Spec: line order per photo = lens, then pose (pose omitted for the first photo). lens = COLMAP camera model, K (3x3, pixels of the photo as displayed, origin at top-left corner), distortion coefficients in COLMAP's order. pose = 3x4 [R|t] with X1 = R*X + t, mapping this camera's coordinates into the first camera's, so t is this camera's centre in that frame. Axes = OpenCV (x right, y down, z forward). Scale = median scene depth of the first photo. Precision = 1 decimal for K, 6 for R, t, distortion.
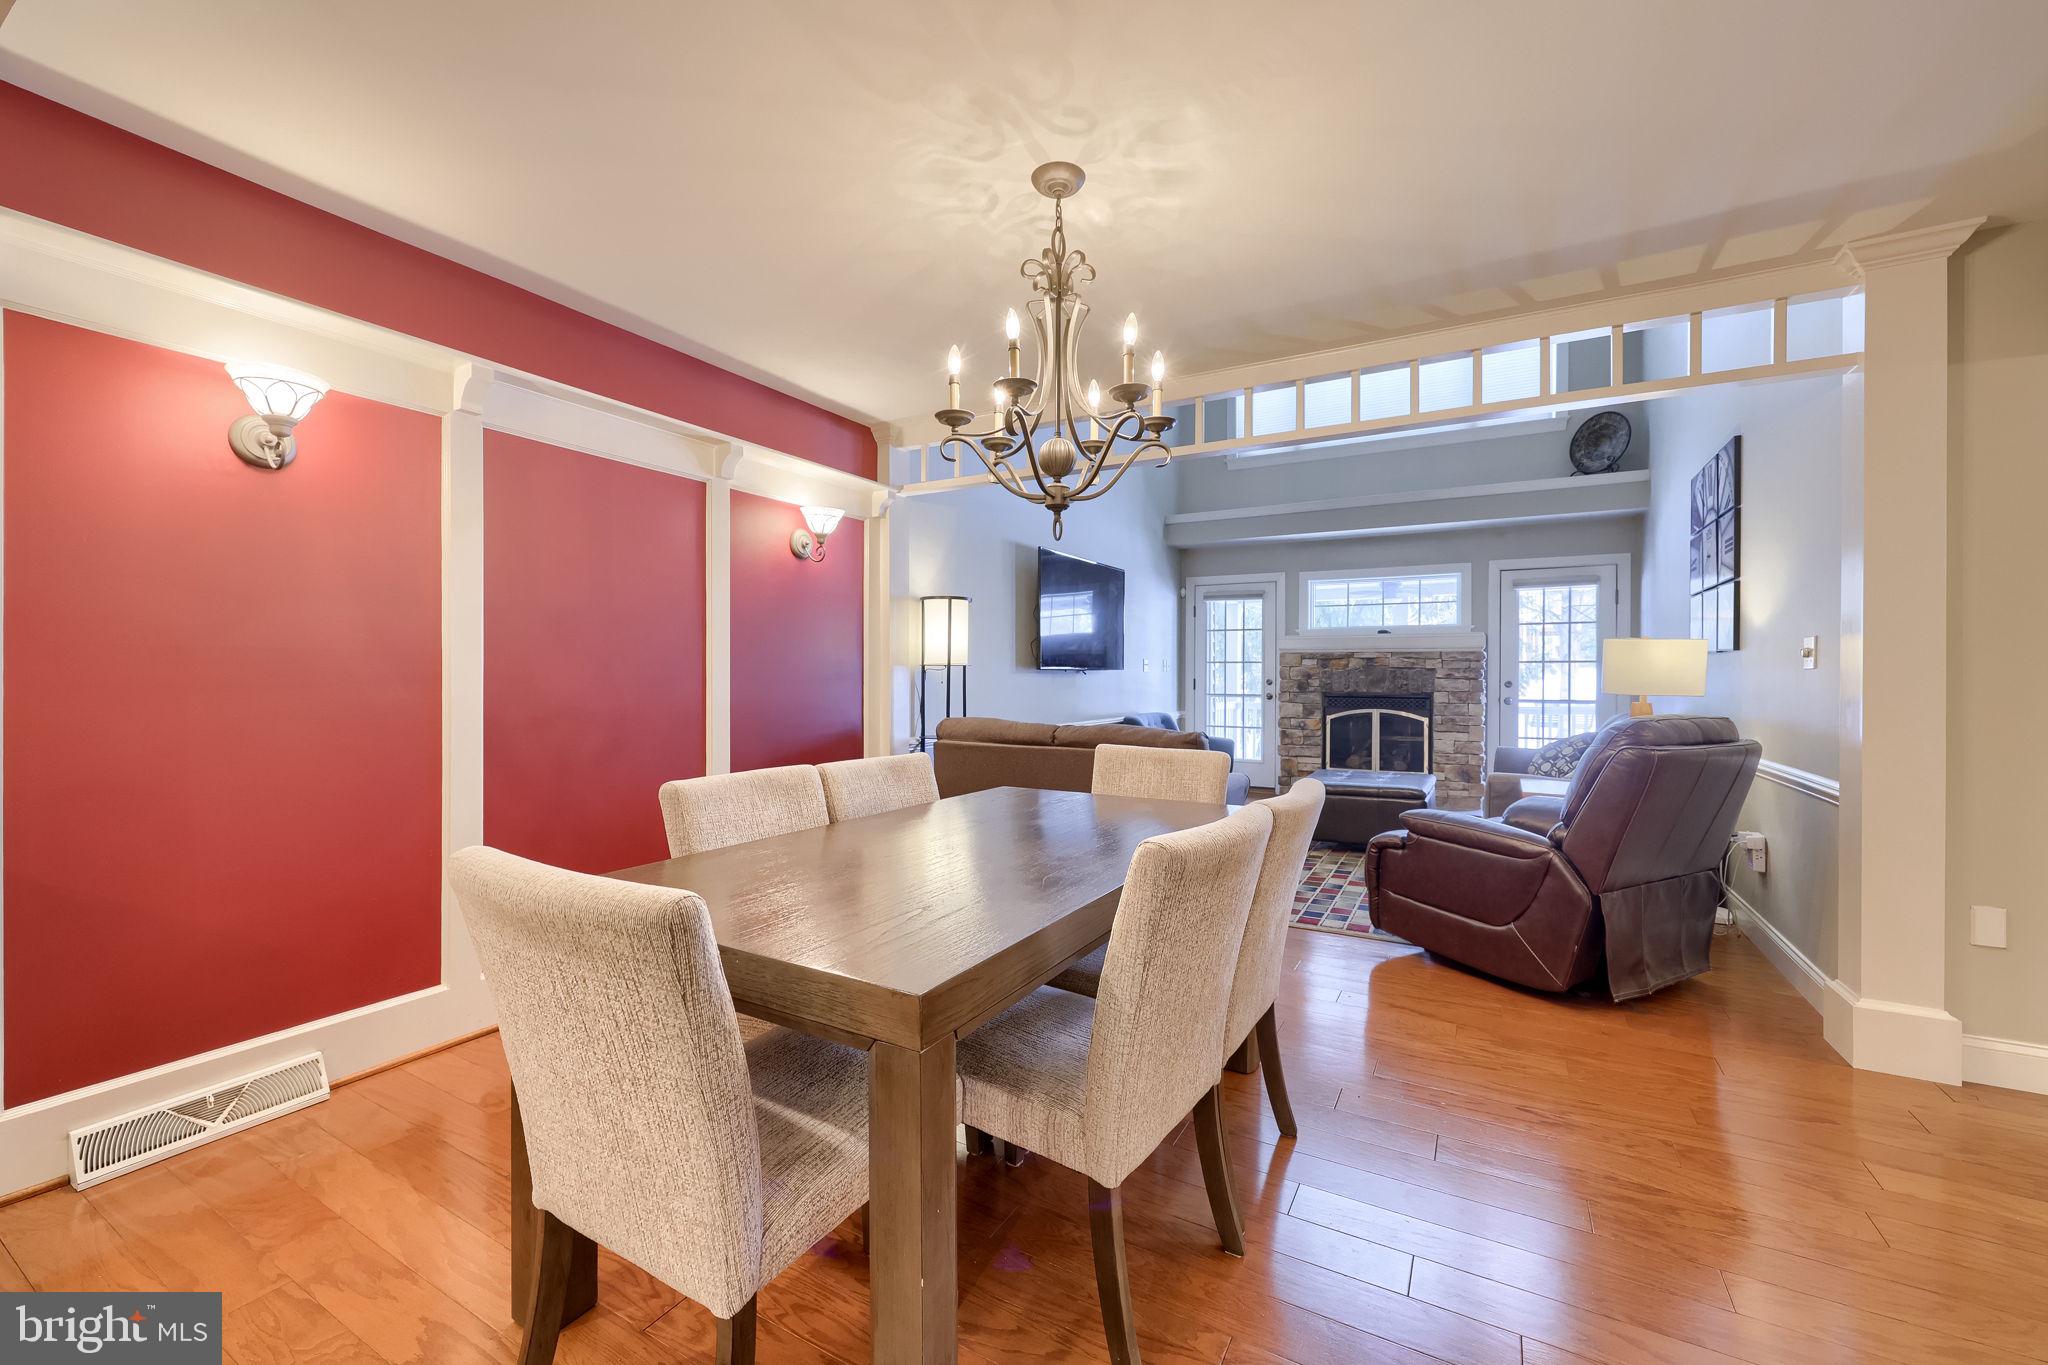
lens RADIAL K [[836.4, 0, 1021.5], [0, 836.4, 682.3], [0, 0, 1]] dist [0.001123, -0.000043]
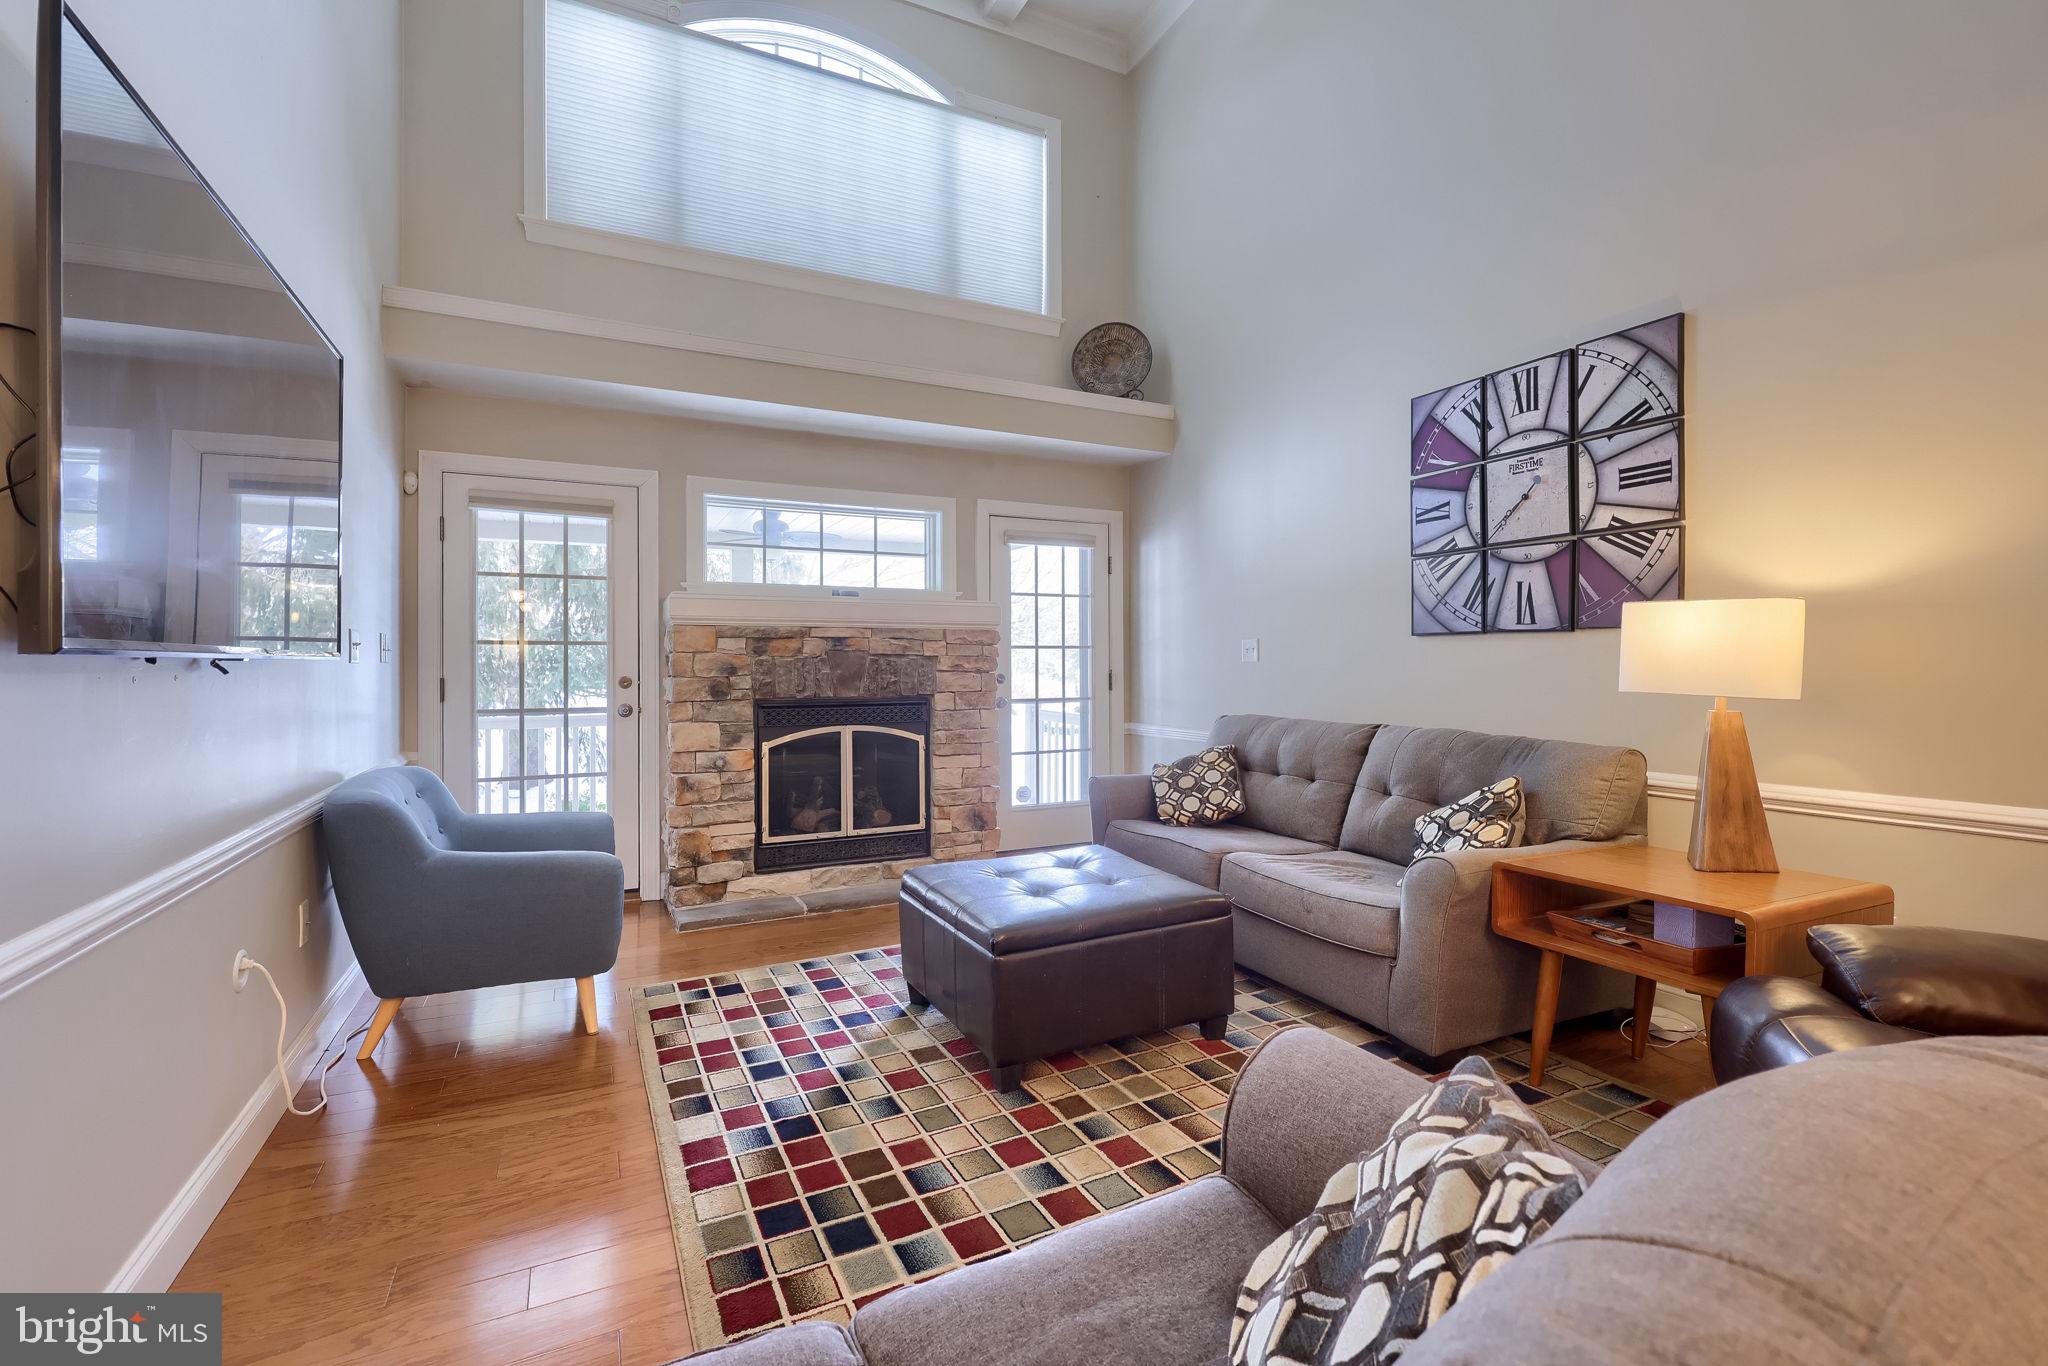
lens RADIAL K [[867.9, 0, 1017.3], [0, 867.9, 657.2], [0, 0, 1]] dist [0.001614, -0.000003]
pose [[0.546574, 0.000608, 0.837410, -0.017280], [0.014651, 0.999840, -0.010288, -0.007691], [-0.837283, 0.017892, 0.546478, 0.582324]]
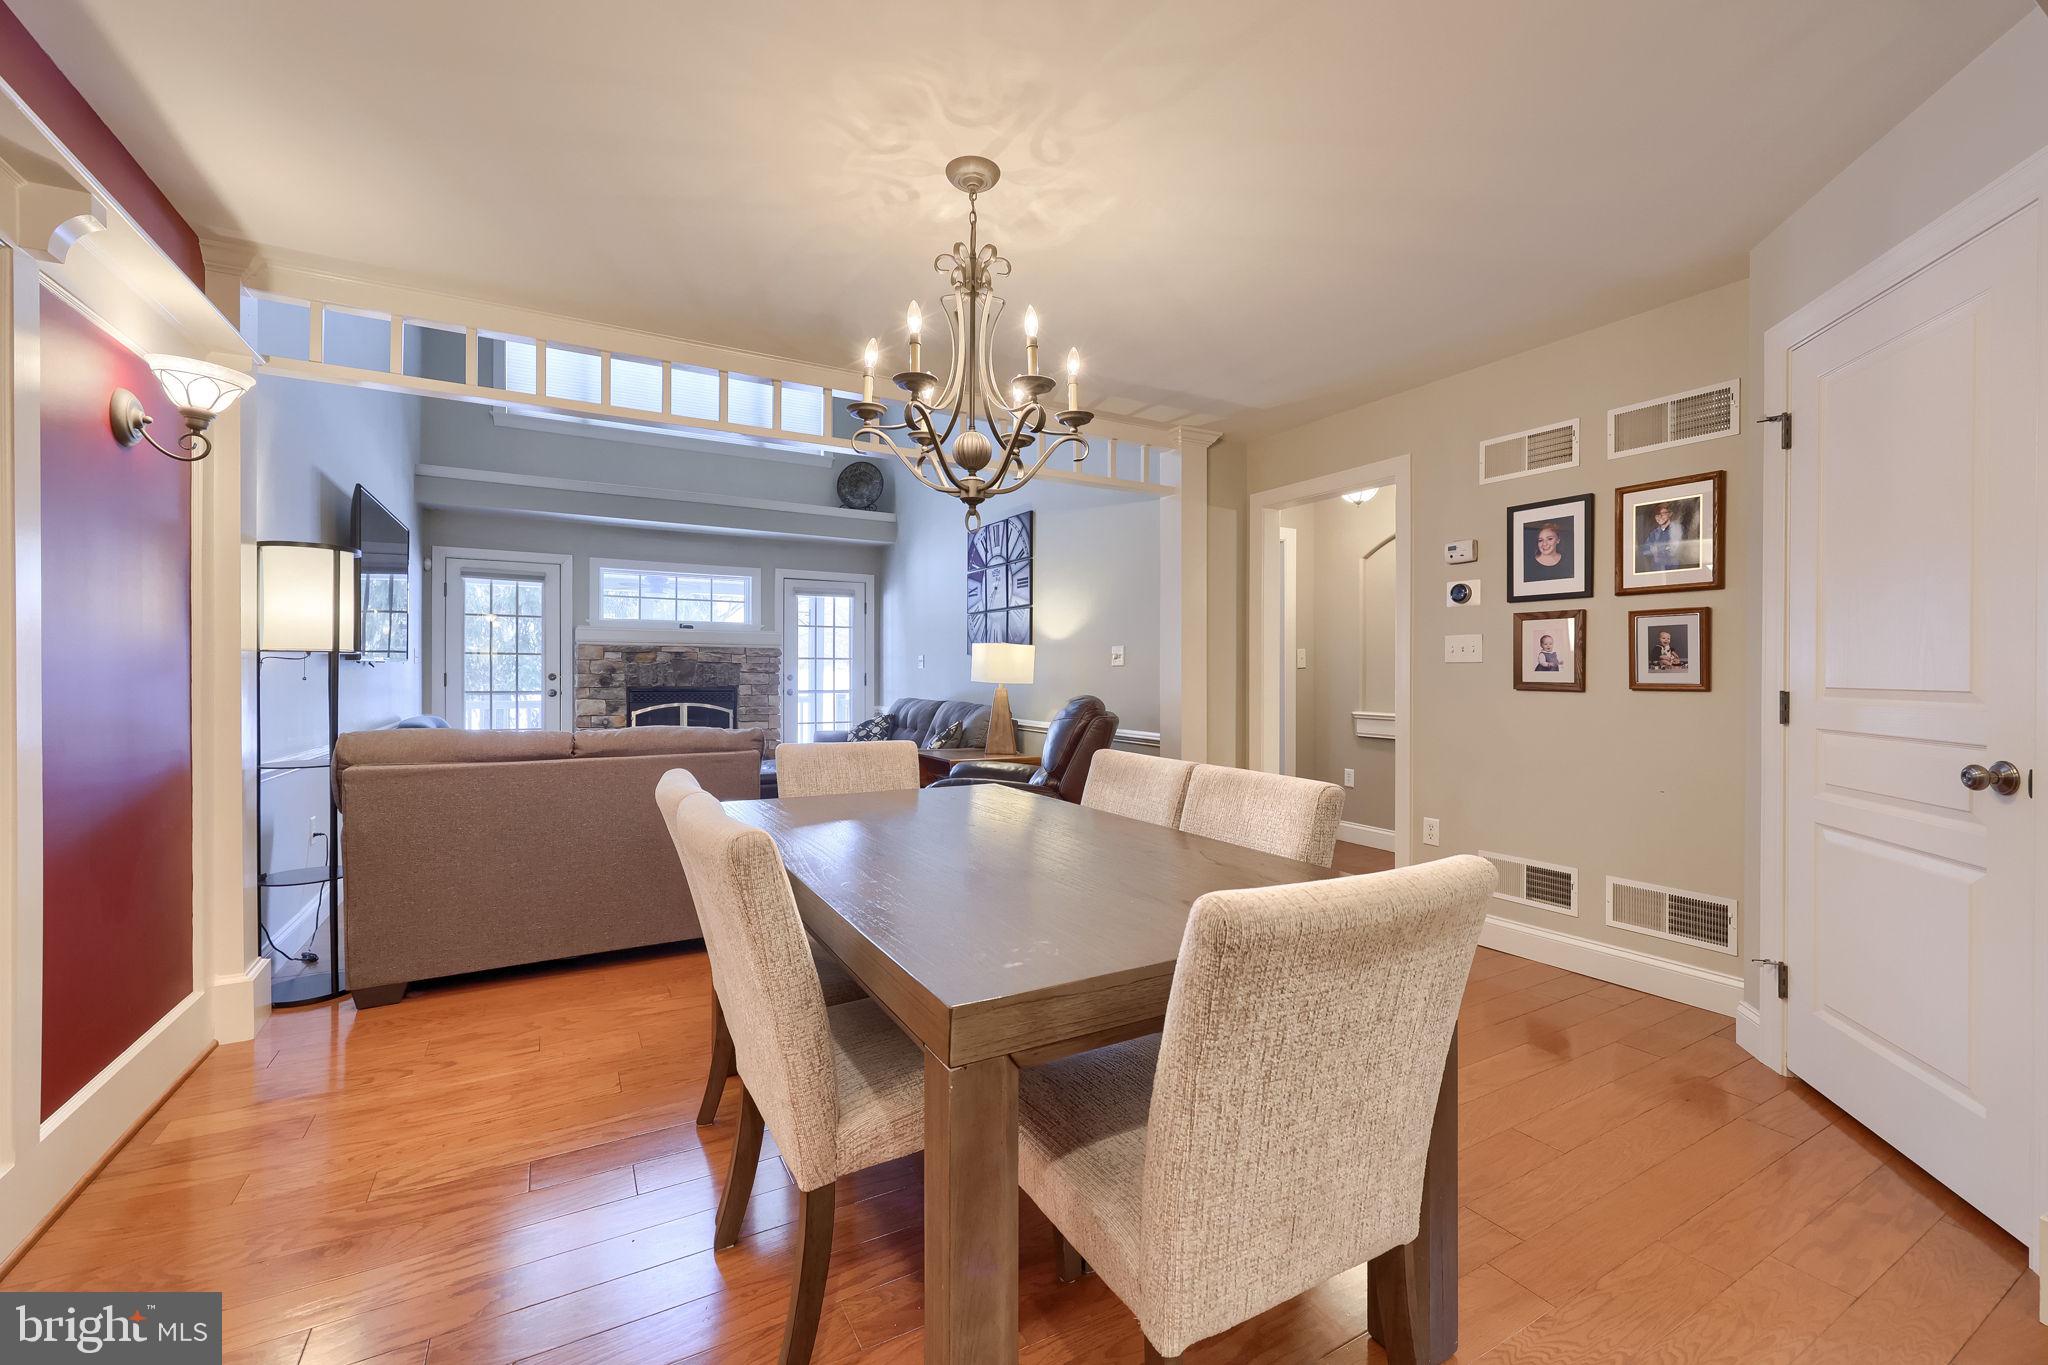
lens RADIAL K [[836.4, 0, 1025.0], [0, 836.4, 676.1], [0, 0, 1]] dist [0.001123, -0.000043]
pose [[0.507676, -0.004519, 0.861536, -0.242636], [0.005547, 0.999983, 0.001977, -0.000026], [-0.861530, 0.003775, 0.507693, 0.134521]]
